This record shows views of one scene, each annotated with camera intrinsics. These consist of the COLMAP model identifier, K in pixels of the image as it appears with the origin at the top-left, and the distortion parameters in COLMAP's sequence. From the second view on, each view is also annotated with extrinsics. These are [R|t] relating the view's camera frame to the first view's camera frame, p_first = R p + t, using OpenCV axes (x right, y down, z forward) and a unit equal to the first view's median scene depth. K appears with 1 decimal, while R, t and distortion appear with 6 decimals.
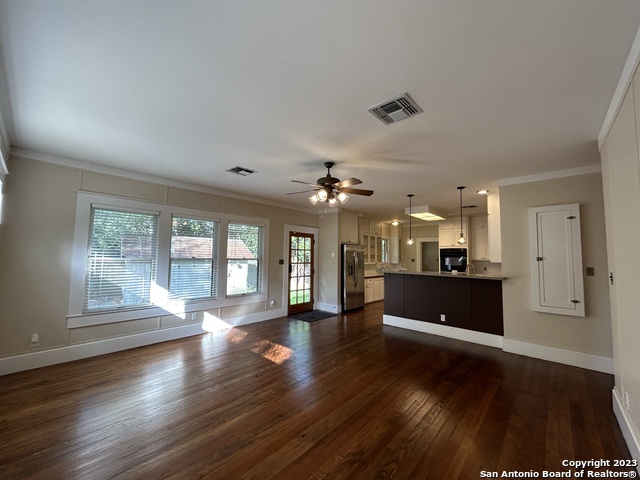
lens RADIAL K [[260.0, 0, 320.0], [0, 260.0, 240.0], [0, 0, 1]] dist [0.000049, -0.000201]
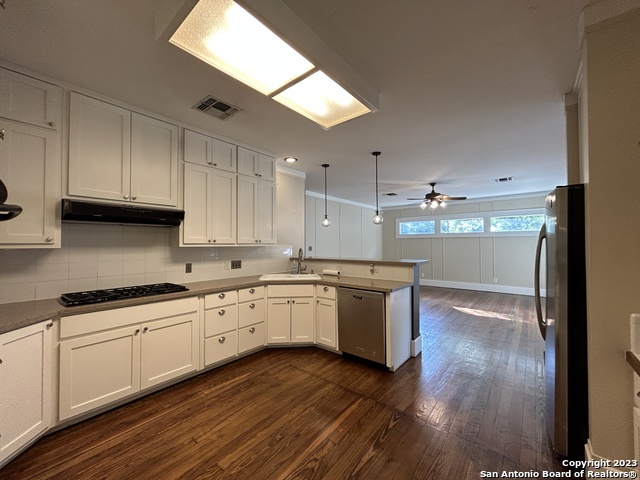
lens RADIAL K [[258.0, 0, 320.0], [0, 258.0, 240.0], [0, 0, 1]] dist [0.000404, 0.000254]
pose [[-0.998954, -0.011177, -0.044348, 0.426763], [-0.007999, 0.997430, -0.071198, 0.092863], [0.045030, -0.070769, -0.996476, 1.348516]]
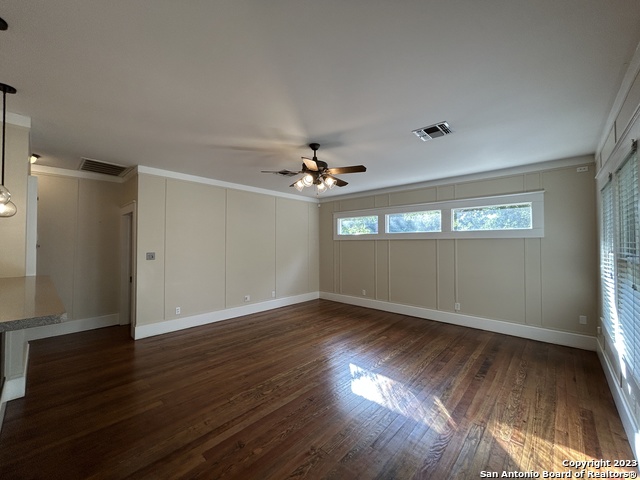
lens RADIAL K [[261.0, 0, 320.0], [0, 261.0, 240.0], [0, 0, 1]] dist [-0.003890, -0.000430]
pose [[-0.999859, -0.015344, 0.006765, 0.002521], [-0.015801, 0.997163, -0.073599, 0.056053], [-0.005617, -0.073696, -0.997265, 1.004037]]
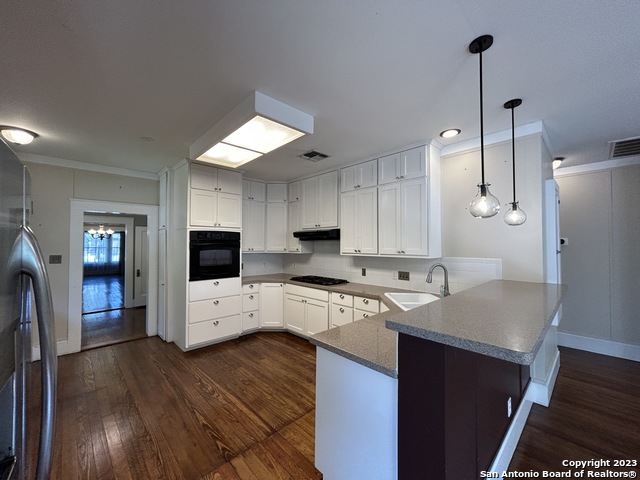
lens RADIAL K [[260.0, 0, 320.0], [0, 260.0, 240.0], [0, 0, 1]] dist [0.000049, -0.000201]
pose [[0.071978, 0.007713, 0.997376, 0.039989], [-0.060167, 0.998183, -0.003377, 0.046398], [-0.995590, -0.059766, 0.072311, 0.919361]]
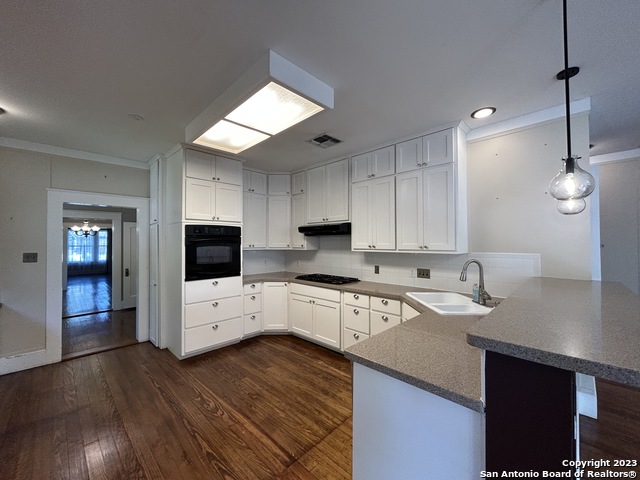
lens RADIAL K [[260.0, 0, 320.0], [0, 260.0, 240.0], [0, 0, 1]] dist [0.000049, -0.000201]
pose [[0.043620, -0.000168, 0.999048, 0.089267], [-0.056168, 0.998418, 0.002620, 0.054698], [-0.997468, -0.056228, 0.043541, 0.957862]]
